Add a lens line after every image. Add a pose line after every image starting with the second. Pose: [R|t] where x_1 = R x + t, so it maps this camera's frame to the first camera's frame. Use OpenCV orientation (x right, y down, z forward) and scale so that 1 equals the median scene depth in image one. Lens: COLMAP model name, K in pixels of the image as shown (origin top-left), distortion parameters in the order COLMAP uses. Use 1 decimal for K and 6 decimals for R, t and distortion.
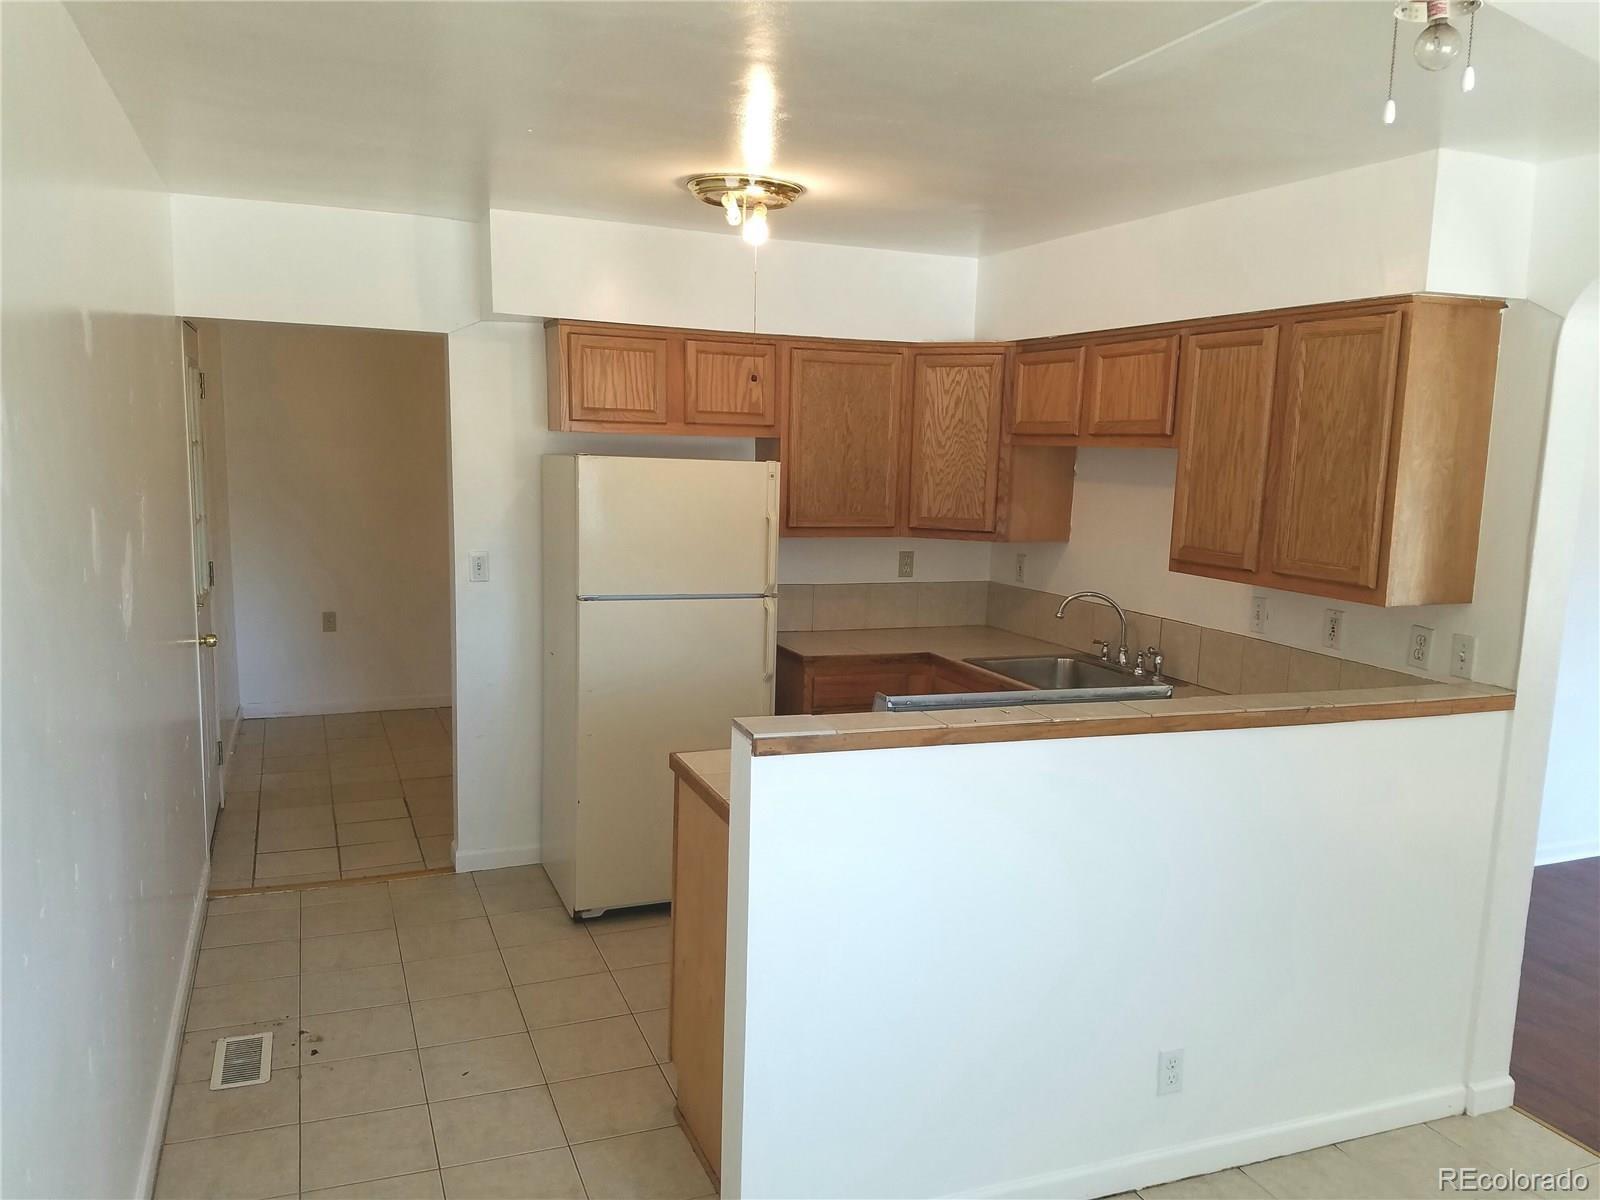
lens RADIAL K [[1261.7, 0, 781.8], [0, 1261.7, 616.5], [0, 0, 1]] dist [0.250515, -0.459105]
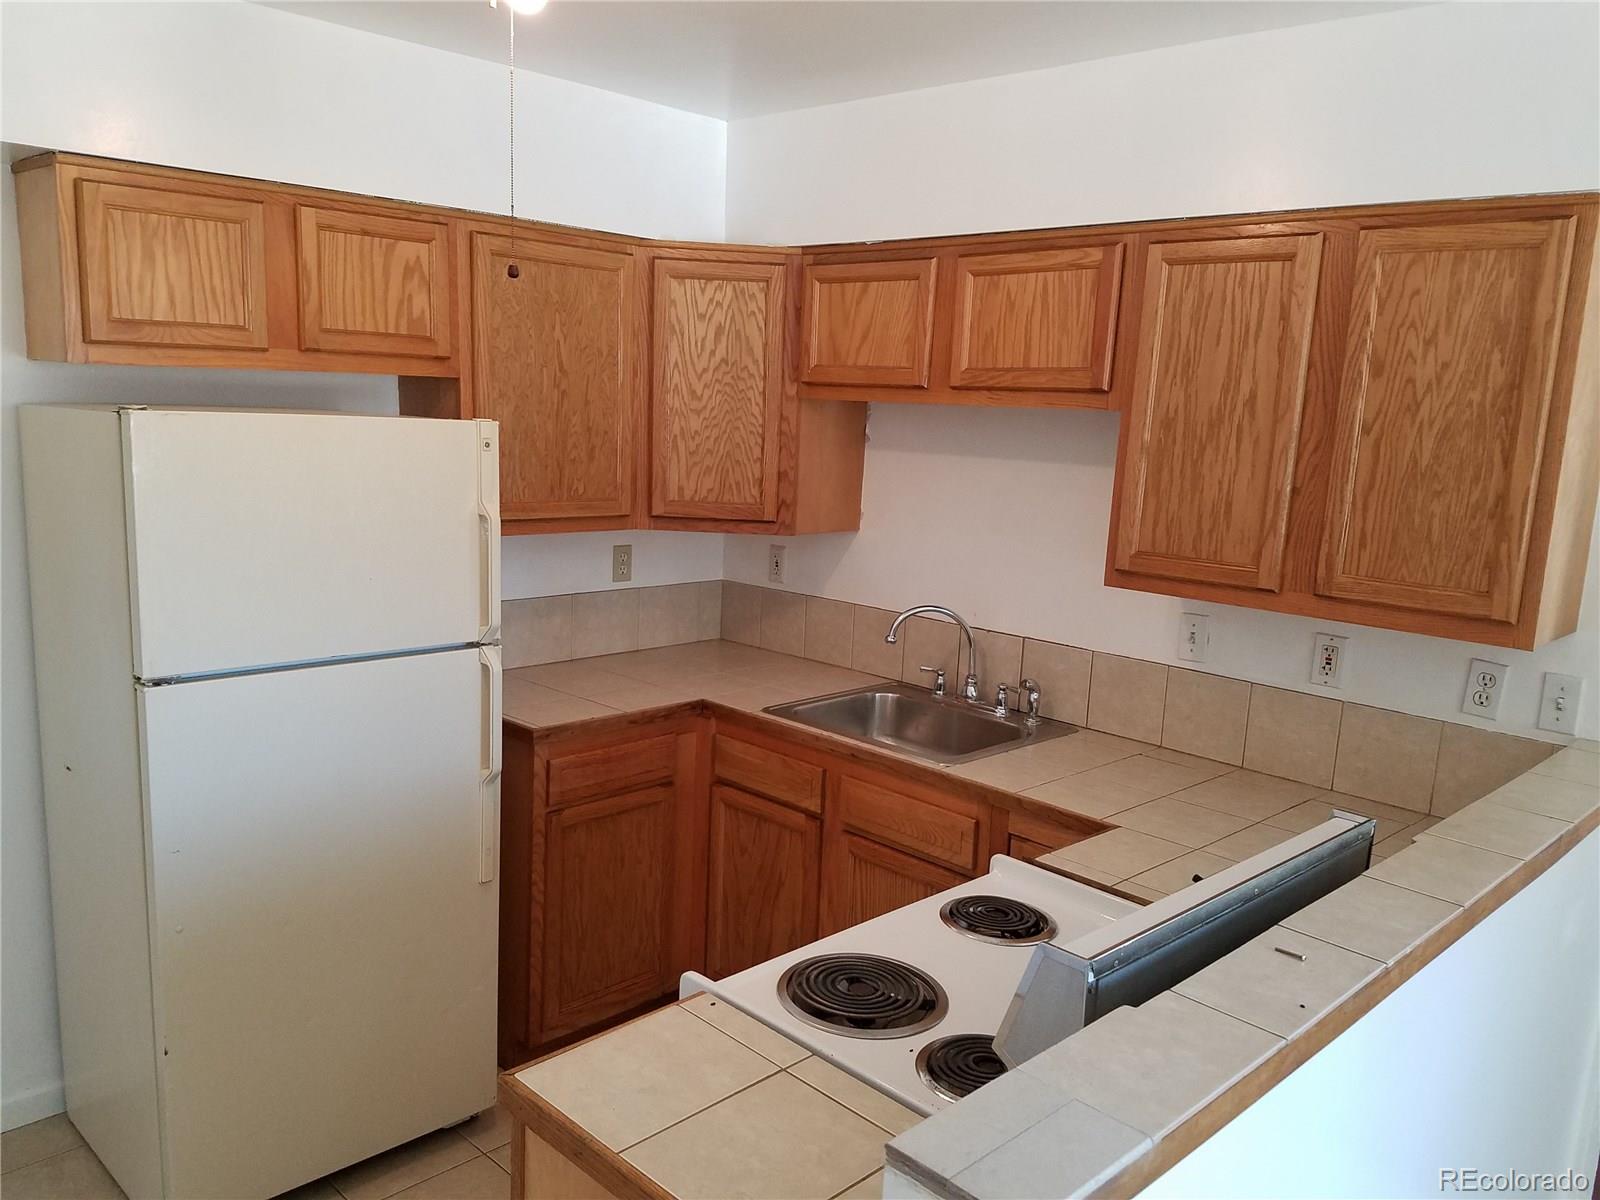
lens RADIAL K [[1261.7, 0, 781.8], [0, 1261.7, 616.5], [0, 0, 1]] dist [0.250515, -0.459105]
pose [[0.912463, -0.062082, 0.404422, -0.124242], [0.041442, 0.997362, 0.059600, -0.058046], [-0.407055, -0.037623, 0.912628, 0.370724]]
